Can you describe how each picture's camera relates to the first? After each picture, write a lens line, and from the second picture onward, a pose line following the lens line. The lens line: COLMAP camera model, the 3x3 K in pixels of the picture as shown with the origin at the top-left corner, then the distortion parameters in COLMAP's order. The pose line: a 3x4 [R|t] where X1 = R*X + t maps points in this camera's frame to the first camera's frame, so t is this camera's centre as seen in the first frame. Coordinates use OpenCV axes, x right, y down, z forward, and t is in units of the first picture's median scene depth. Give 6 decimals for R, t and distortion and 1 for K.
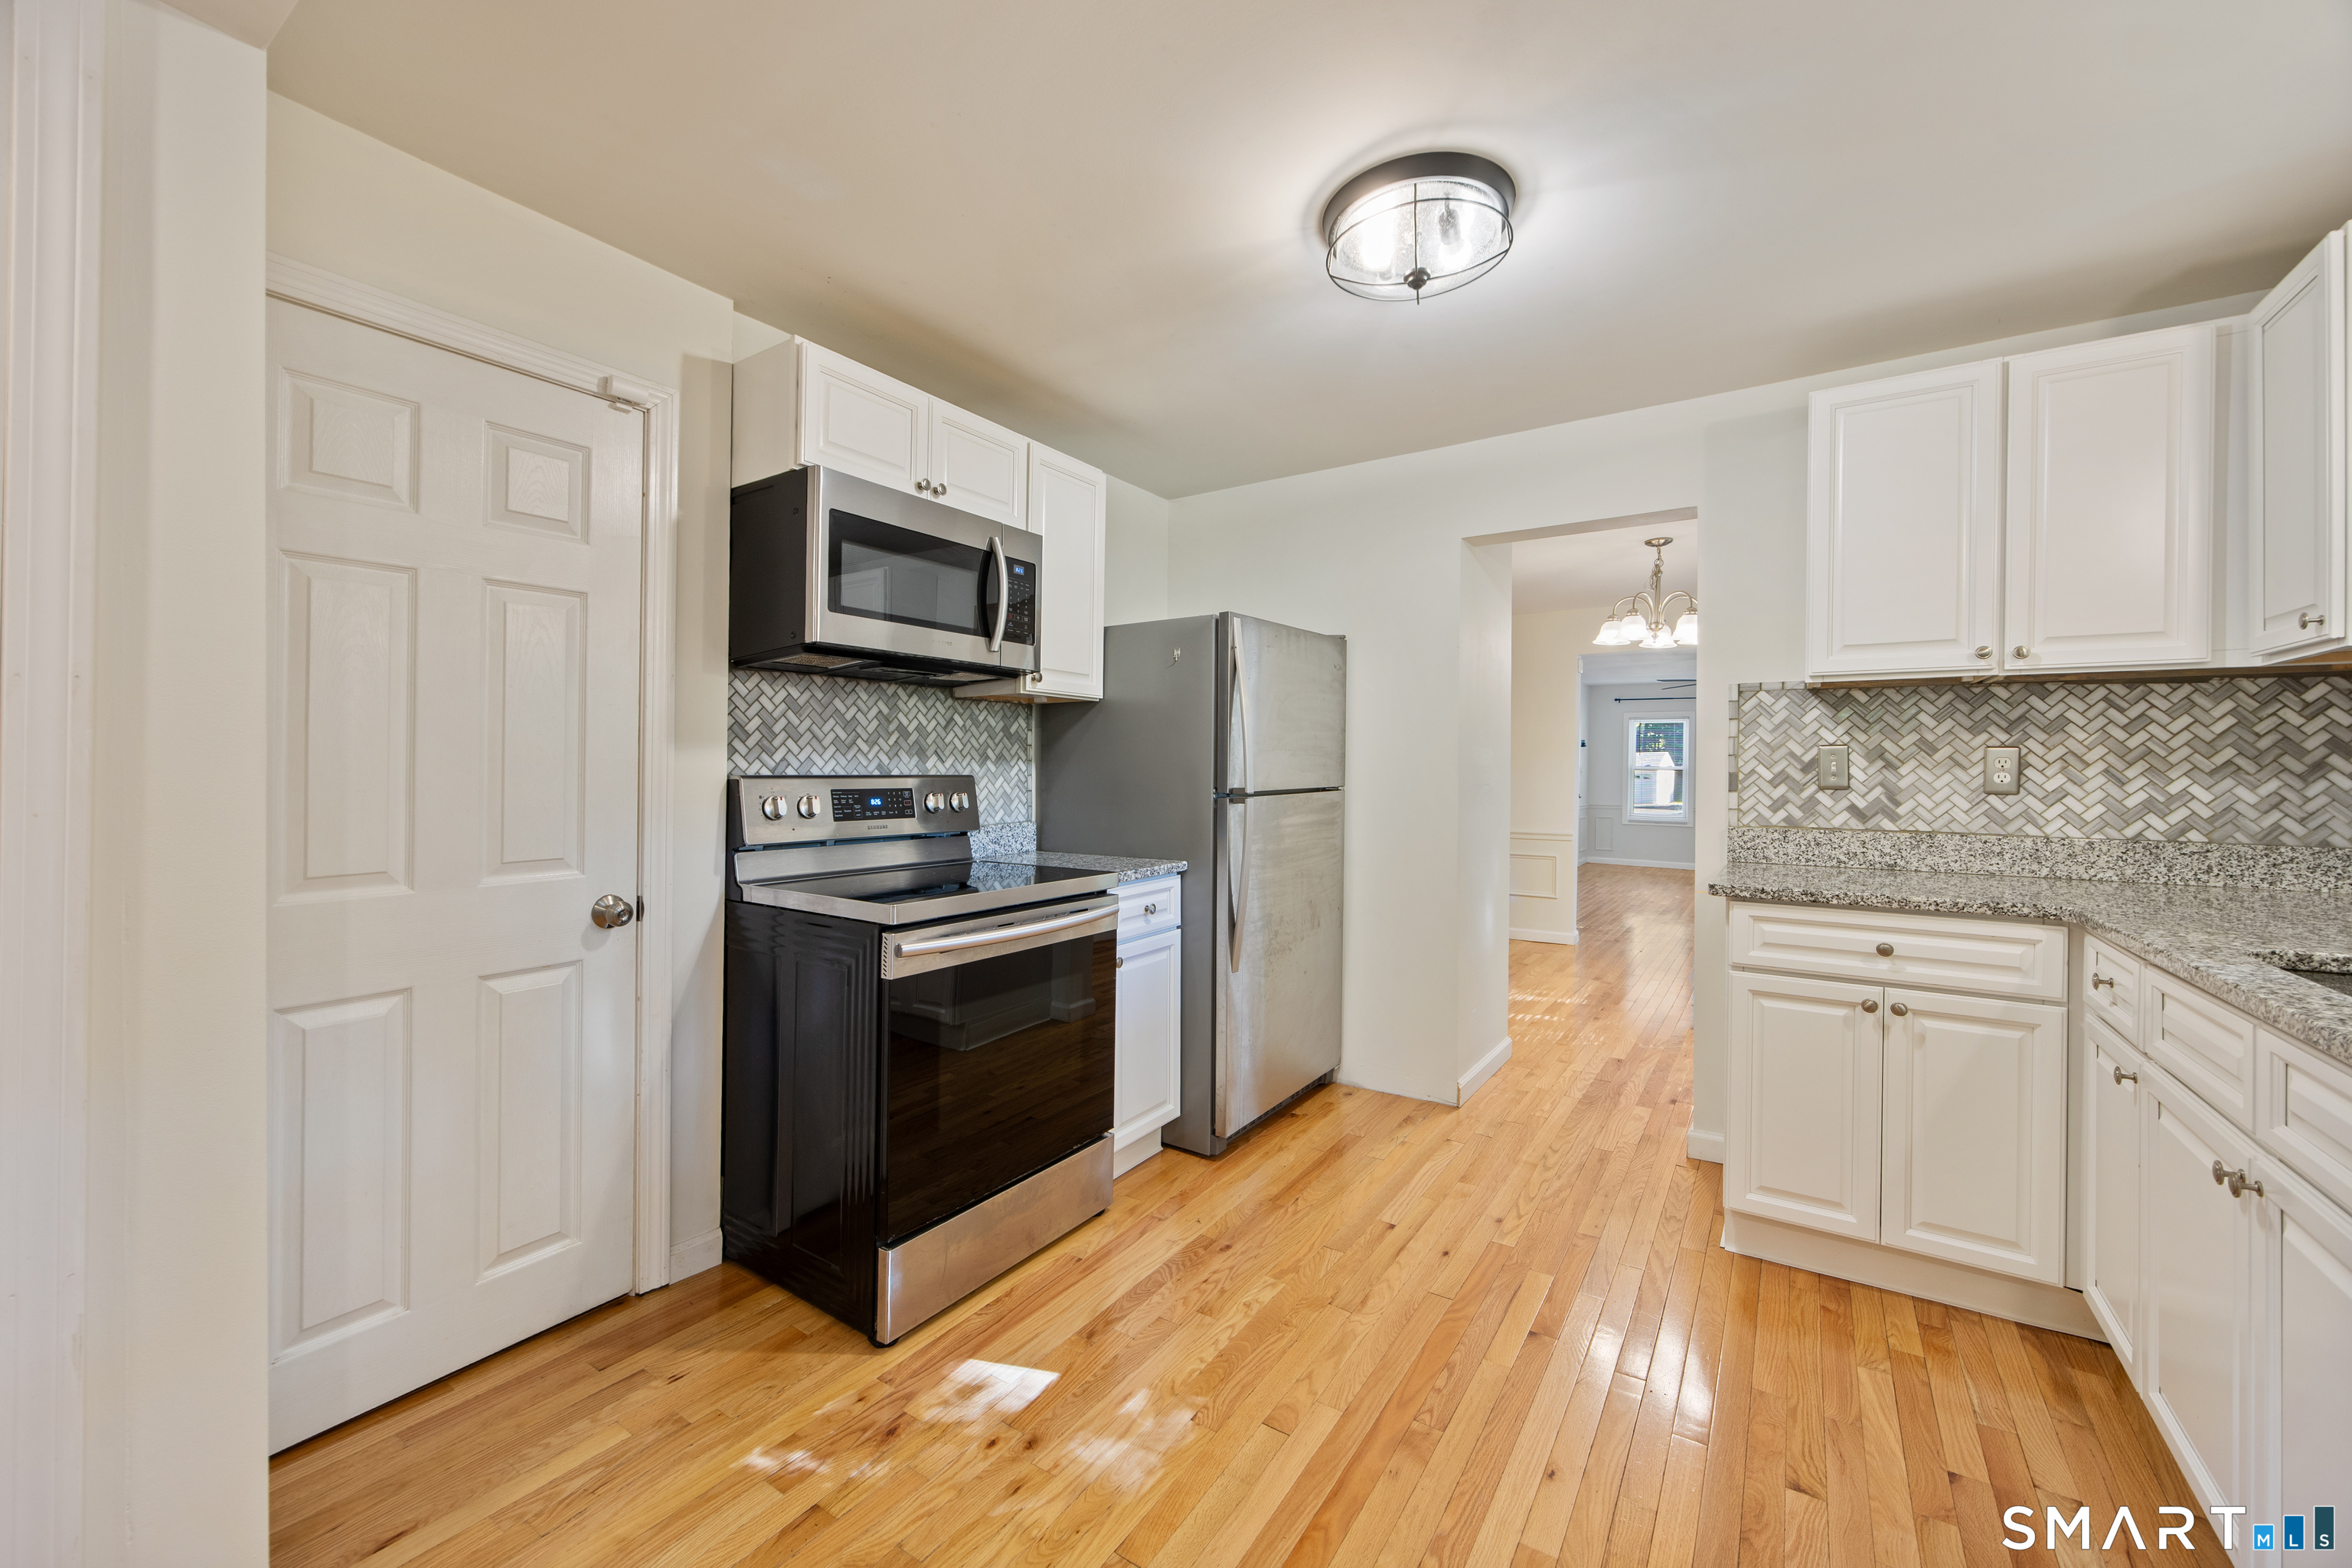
lens RADIAL K [[916.9, 0, 1177.5], [0, 916.9, 779.2], [0, 0, 1]] dist [0.001335, -0.000007]
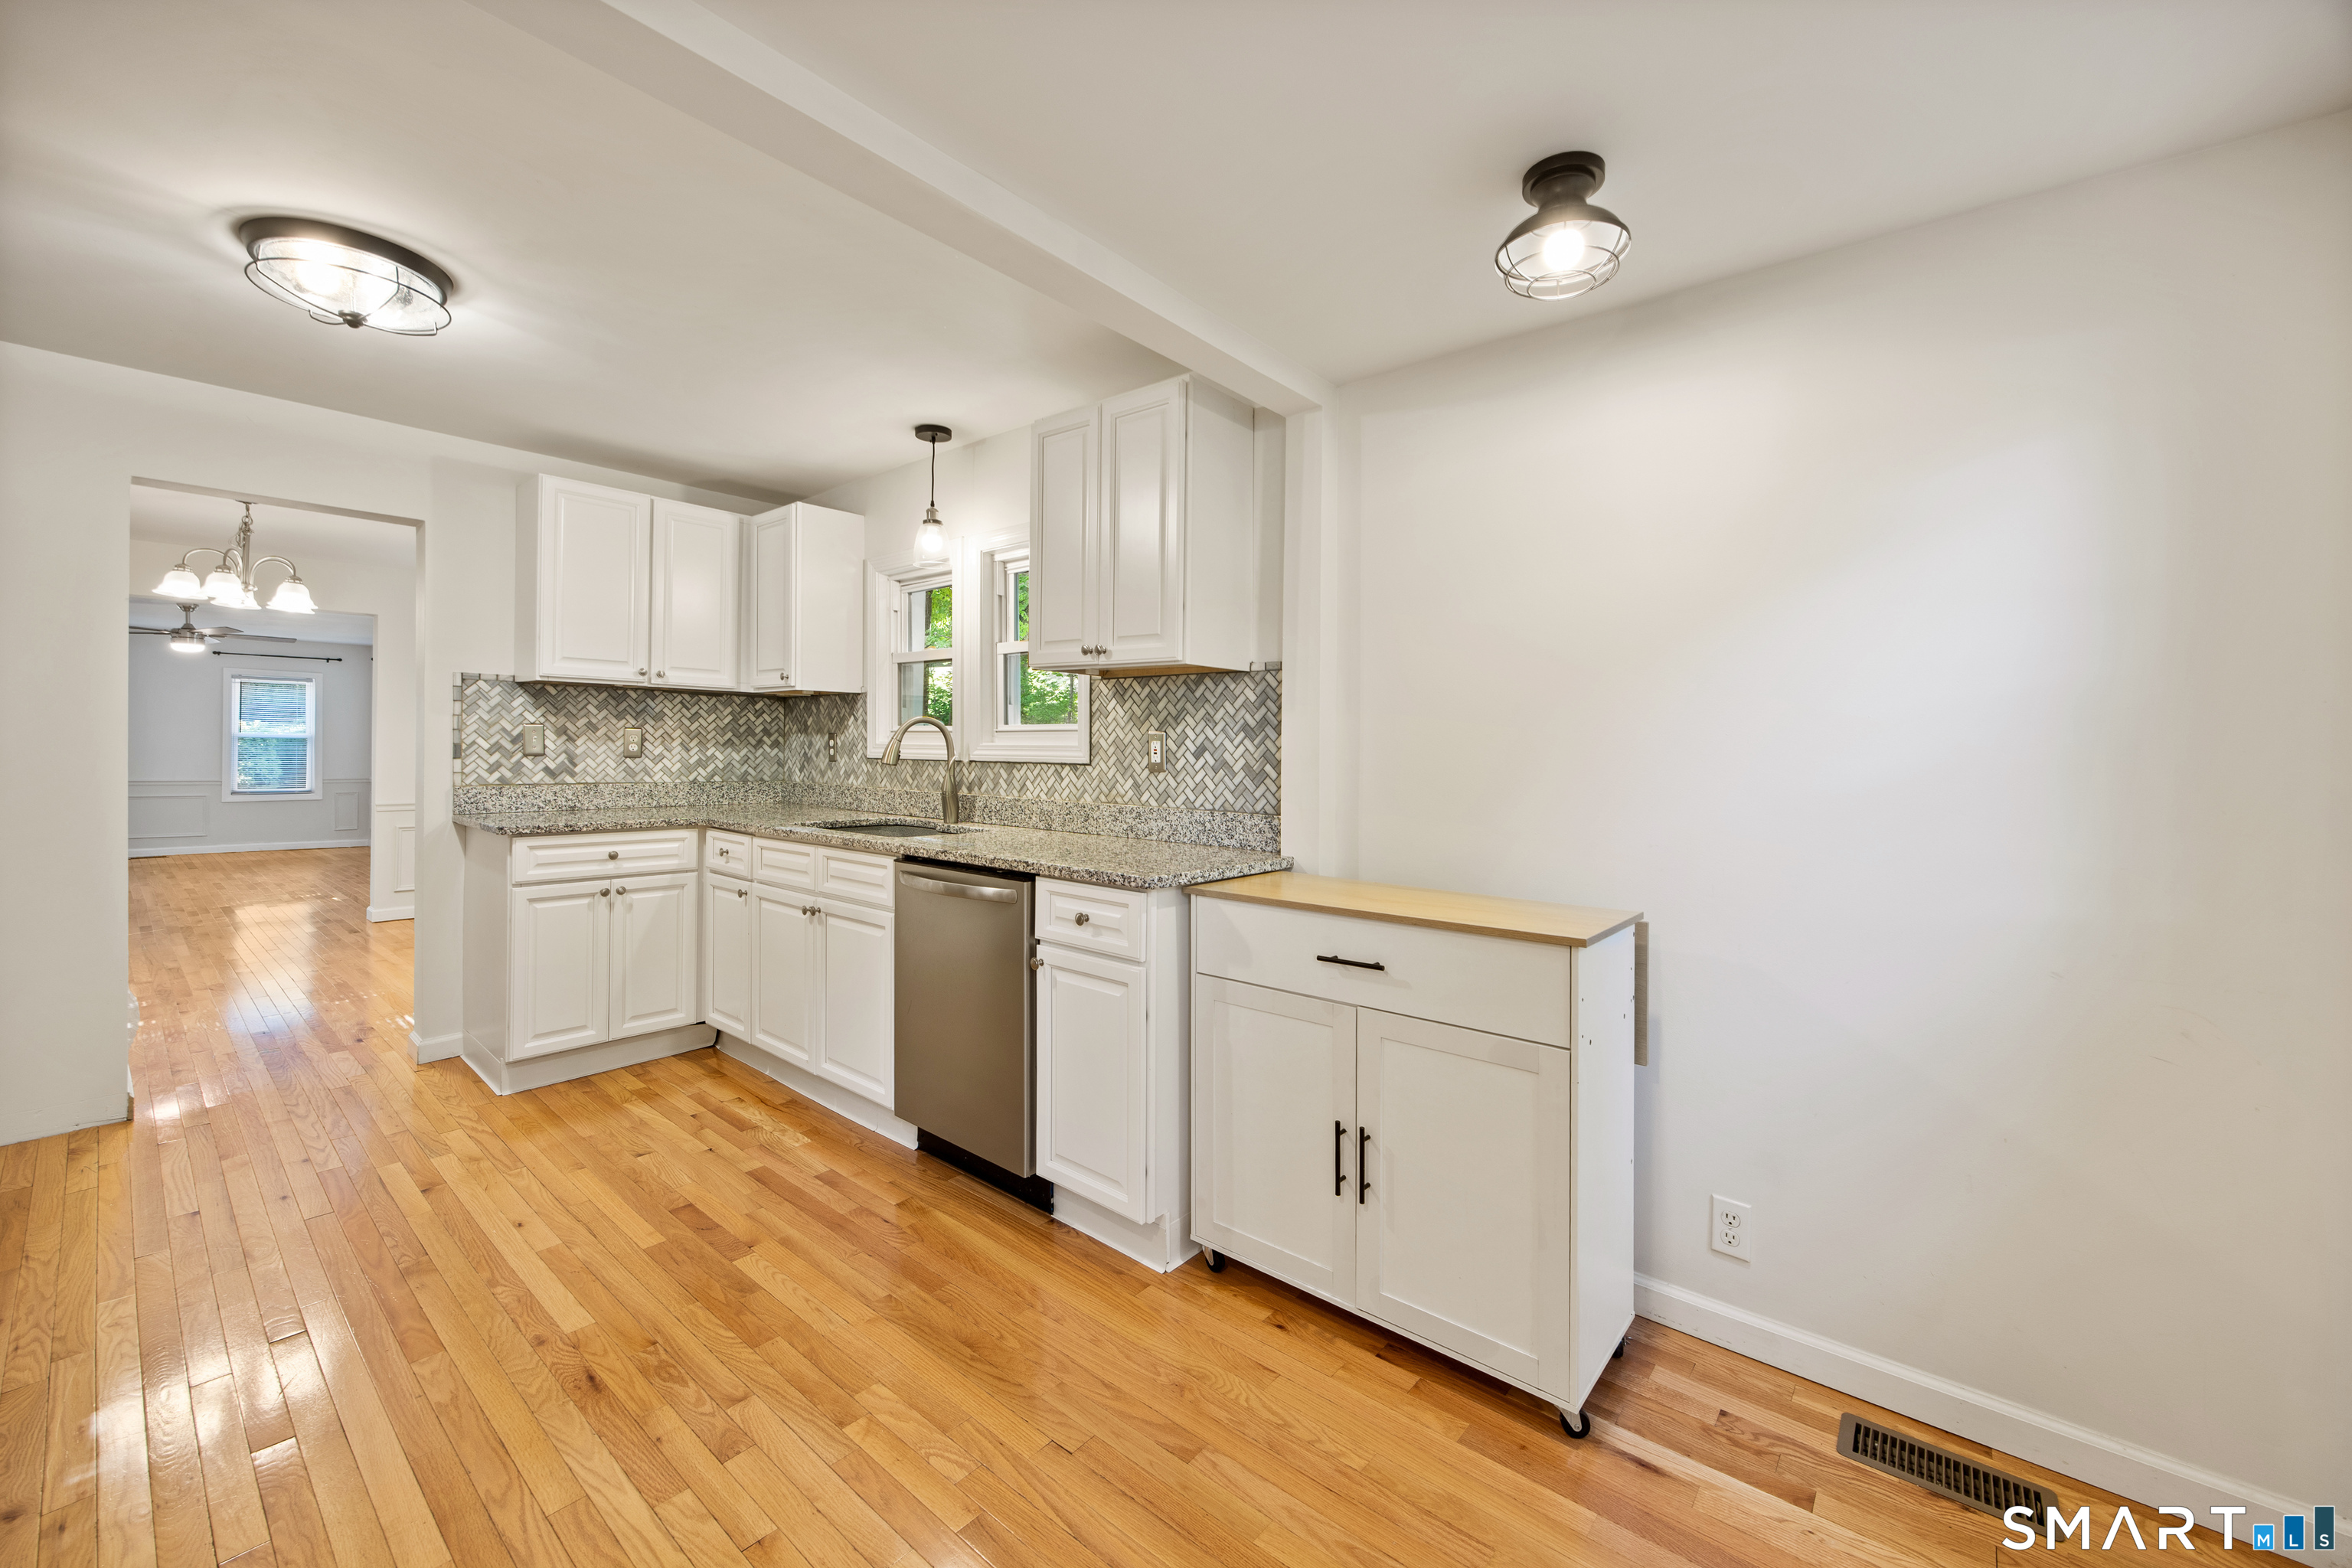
lens RADIAL K [[925.1, 0, 1172.8], [0, 925.1, 726.8], [0, 0, 1]] dist [0.001281, 0.000159]
pose [[0.118587, 0.018466, 0.992772, -0.616790], [-0.002113, 0.999829, -0.018345, -0.010039], [-0.992941, 0.000078, 0.118606, -0.139404]]
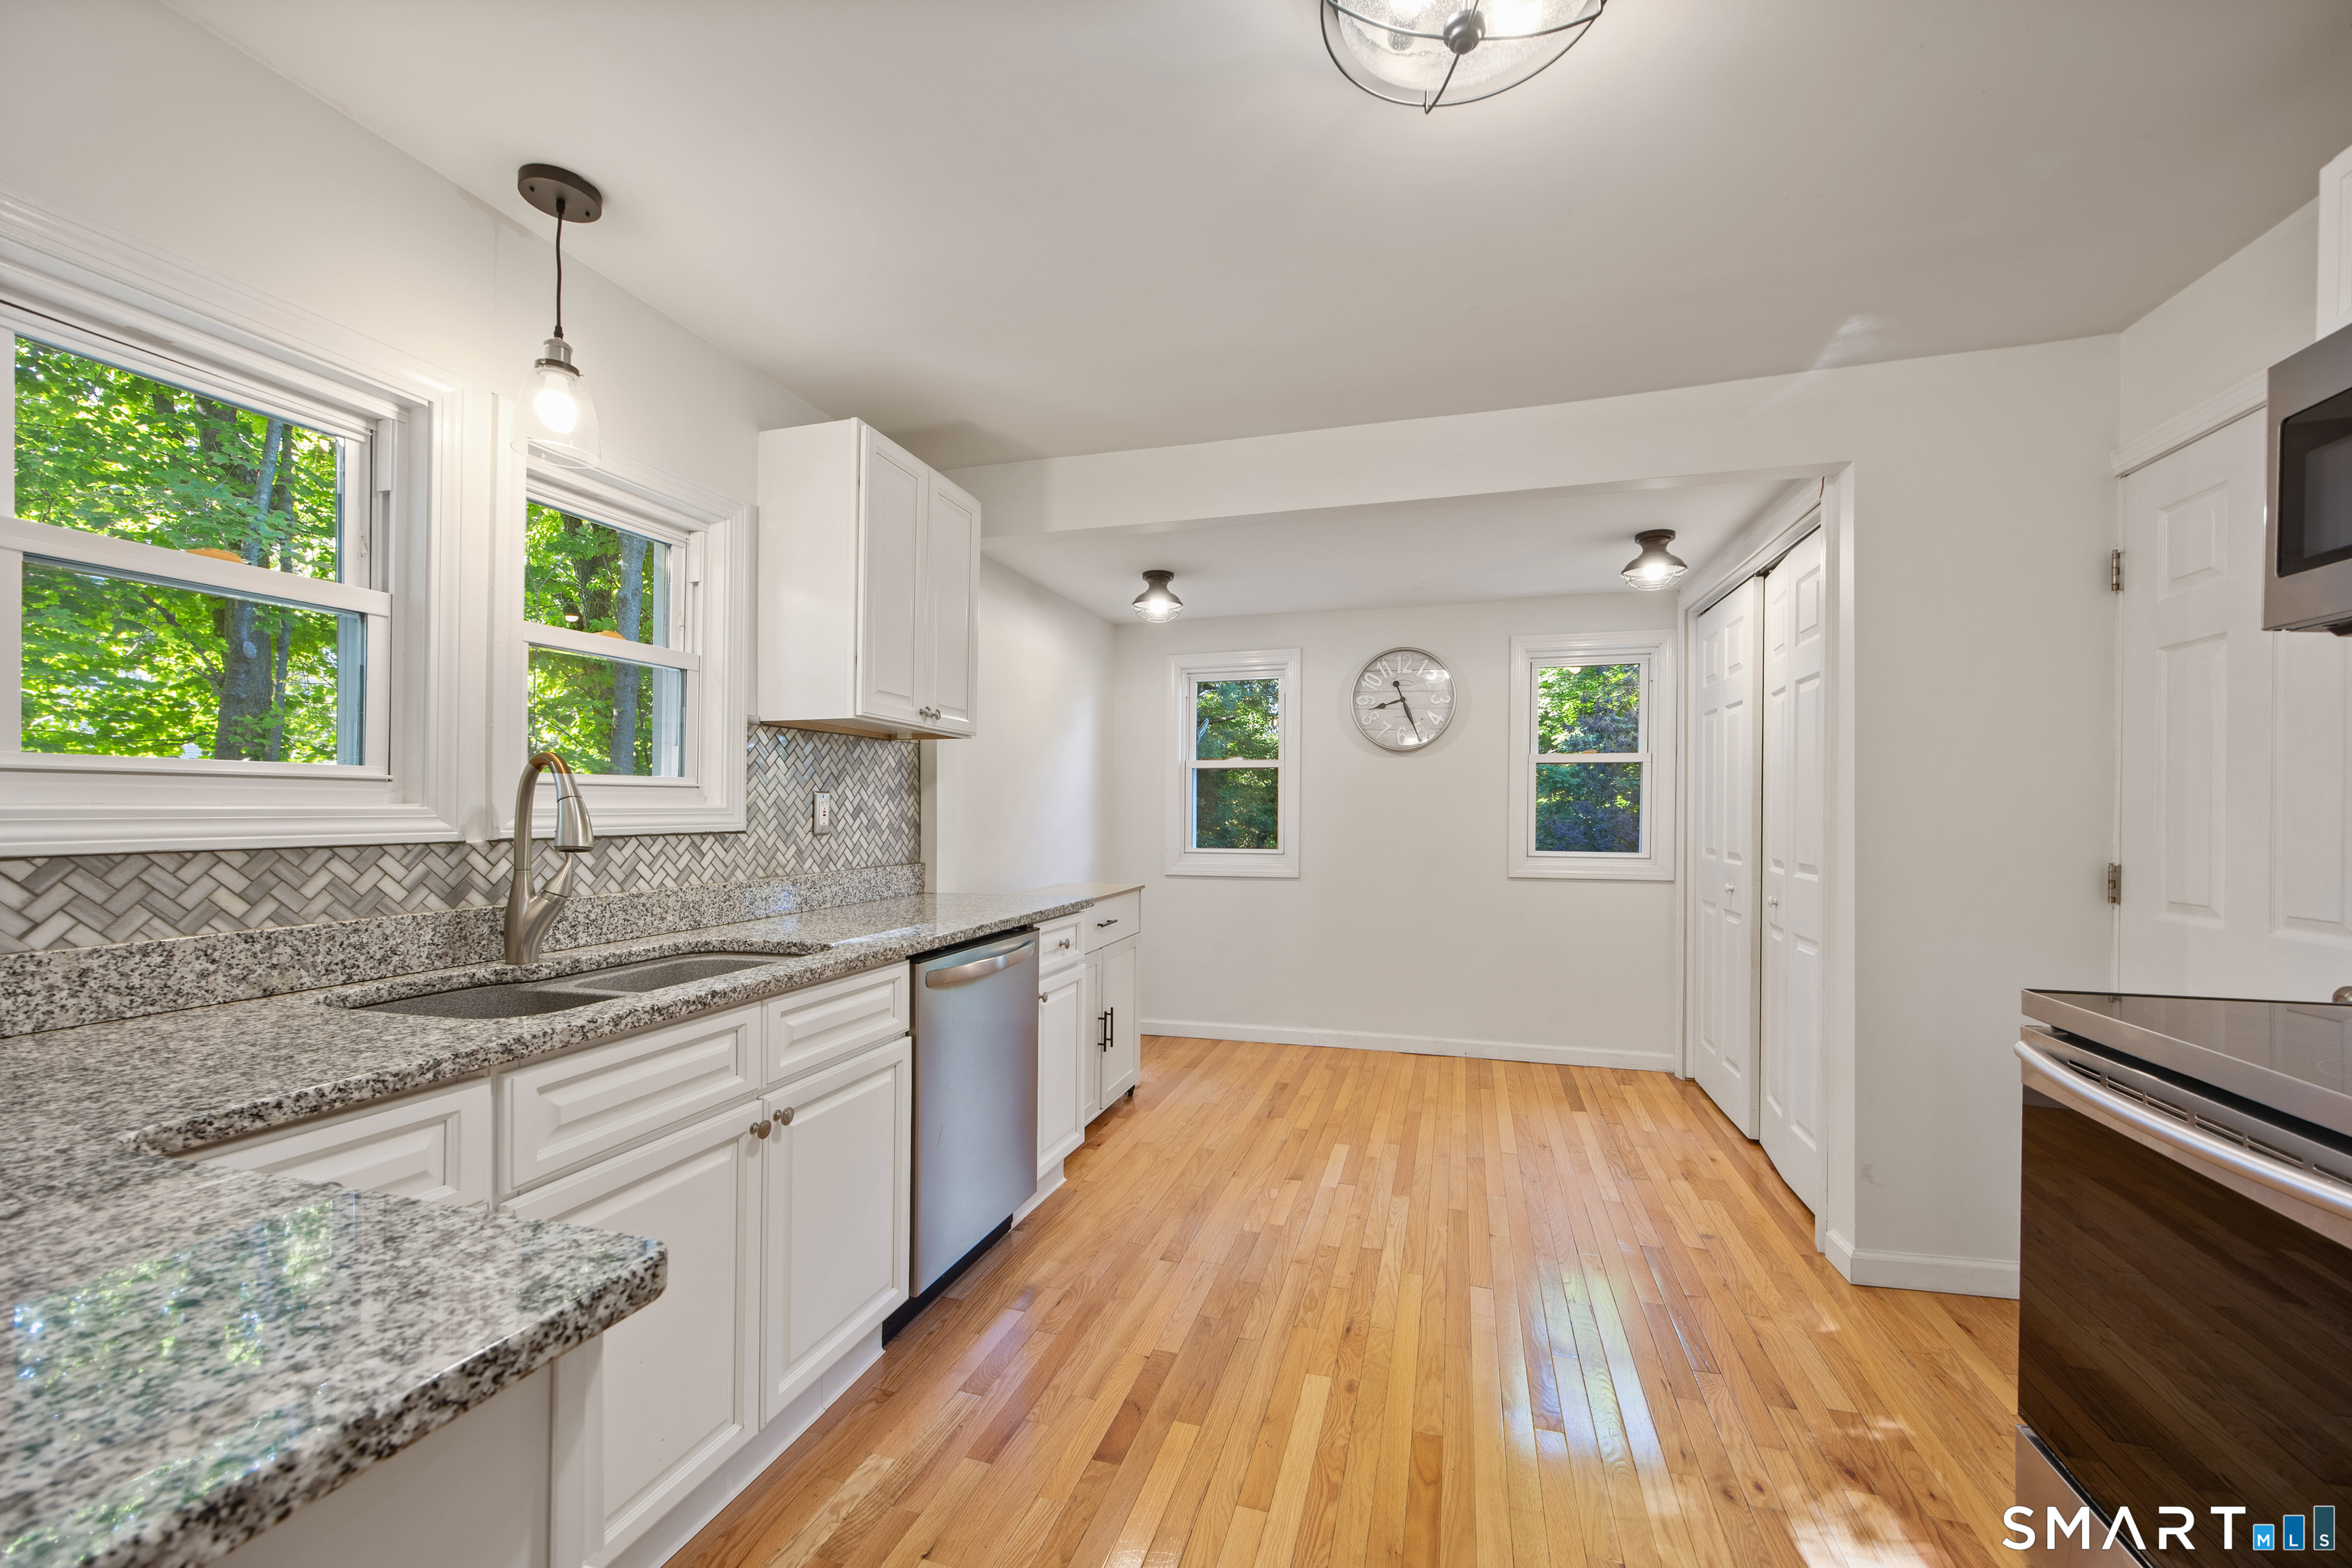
lens RADIAL K [[925.5, 0, 1178.8], [0, 925.5, 791.0], [0, 0, 1]] dist [-0.000003, 0.000003]
pose [[-0.957171, -0.008212, -0.289405, 0.476856], [-0.005043, 0.999919, -0.011696, -0.015818], [0.289478, -0.009735, -0.957135, 1.206358]]
